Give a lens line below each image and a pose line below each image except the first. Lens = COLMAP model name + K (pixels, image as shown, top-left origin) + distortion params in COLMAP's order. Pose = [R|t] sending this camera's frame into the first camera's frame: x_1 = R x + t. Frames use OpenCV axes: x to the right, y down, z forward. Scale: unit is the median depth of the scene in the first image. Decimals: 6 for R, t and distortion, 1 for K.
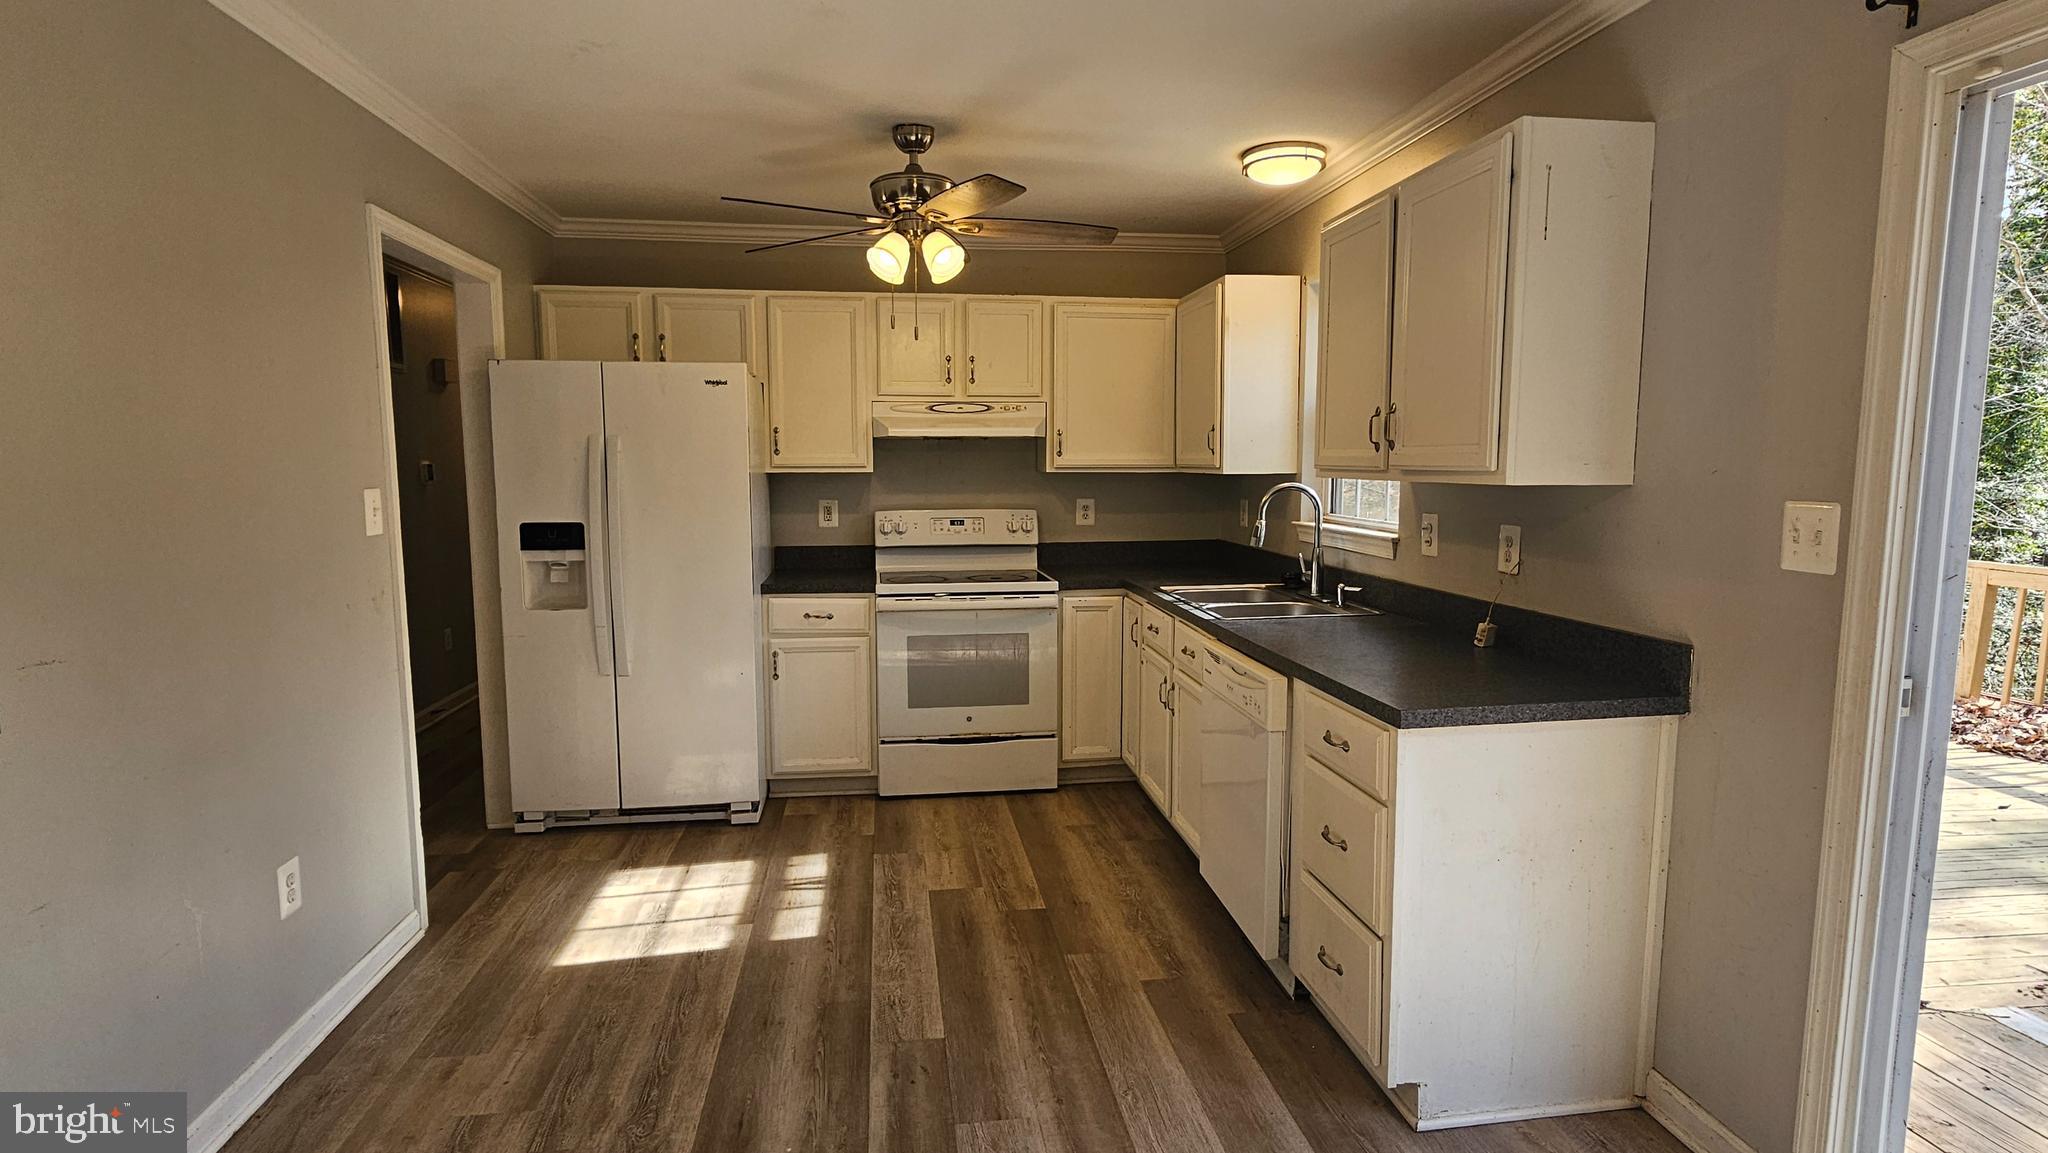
lens RADIAL K [[1037.1, 0, 1018.4], [0, 1037.1, 581.2], [0, 0, 1]] dist [-0.001848, -0.001873]
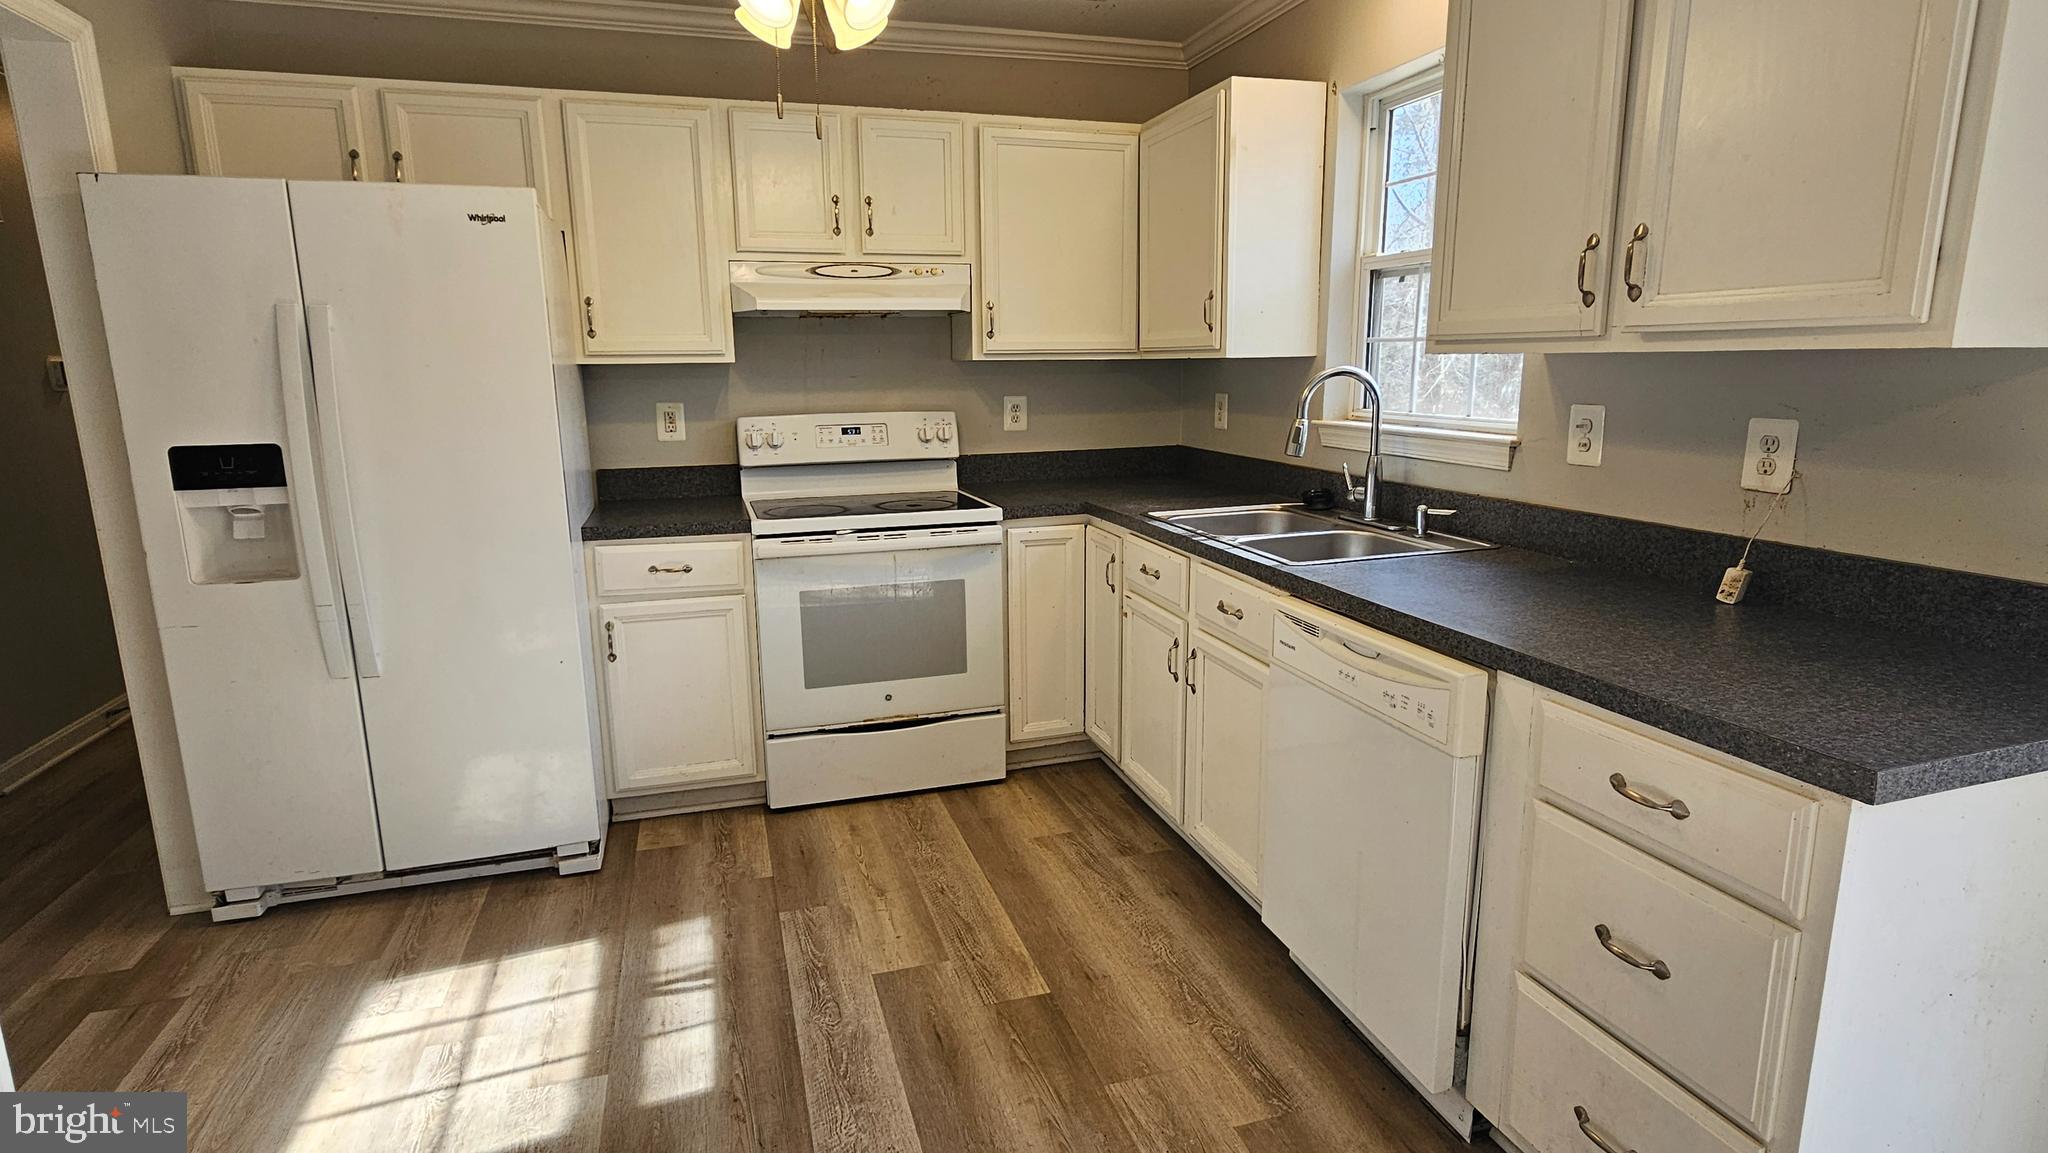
lens RADIAL K [[1037.1, 0, 1018.4], [0, 1037.1, 581.2], [0, 0, 1]] dist [-0.001848, -0.001873]
pose [[0.986613, -0.043234, 0.157241, -0.073855], [0.028736, 0.995220, 0.093336, -0.017810], [-0.160525, -0.087568, 0.983140, 0.281990]]
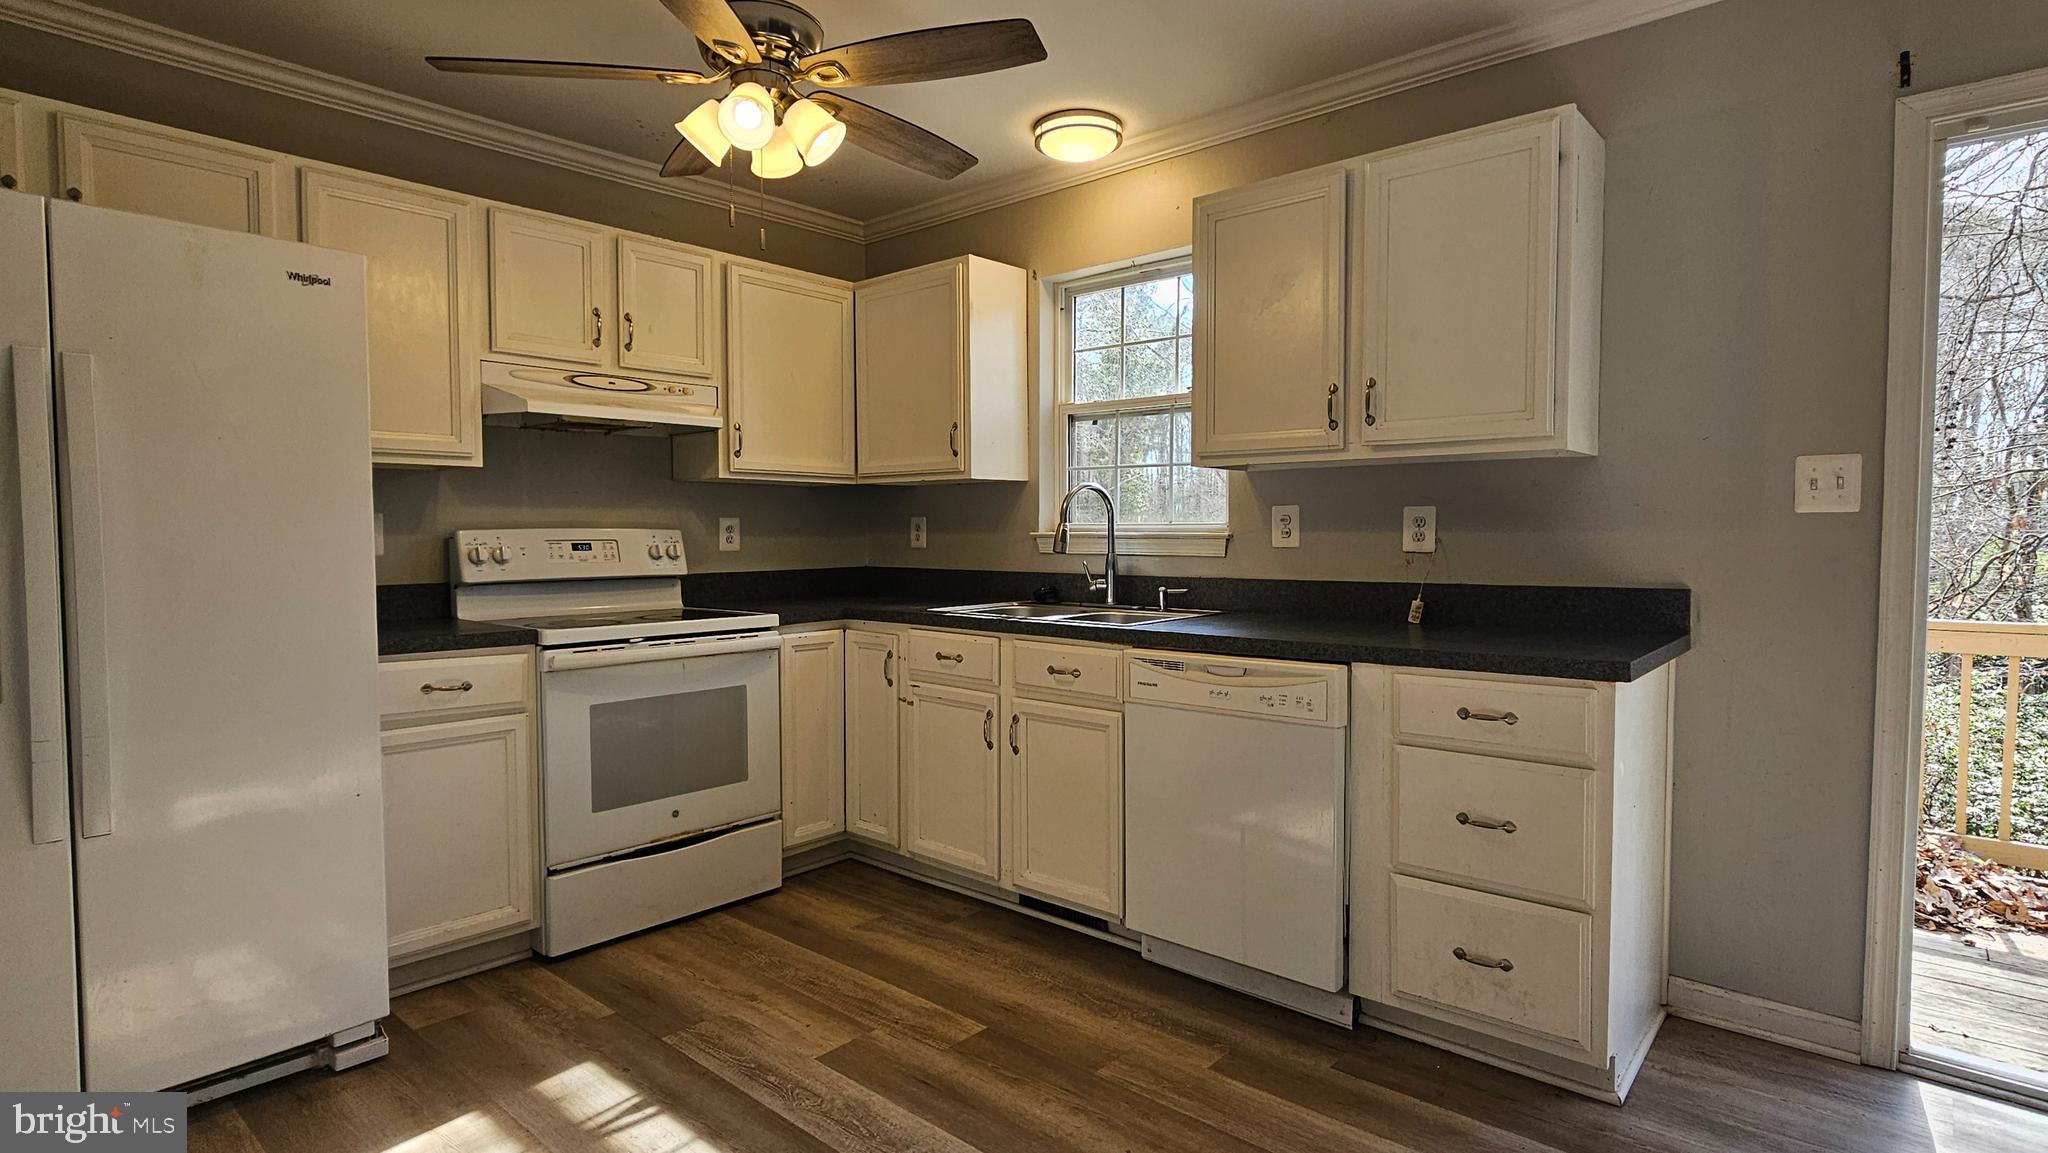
lens RADIAL K [[1037.1, 0, 1018.4], [0, 1037.1, 581.2], [0, 0, 1]] dist [-0.001848, -0.001873]
pose [[0.758816, -0.030937, 0.650569, -0.349317], [0.076224, 0.996225, -0.041533, 0.023065], [-0.646829, 0.081105, 0.758310, 0.318864]]
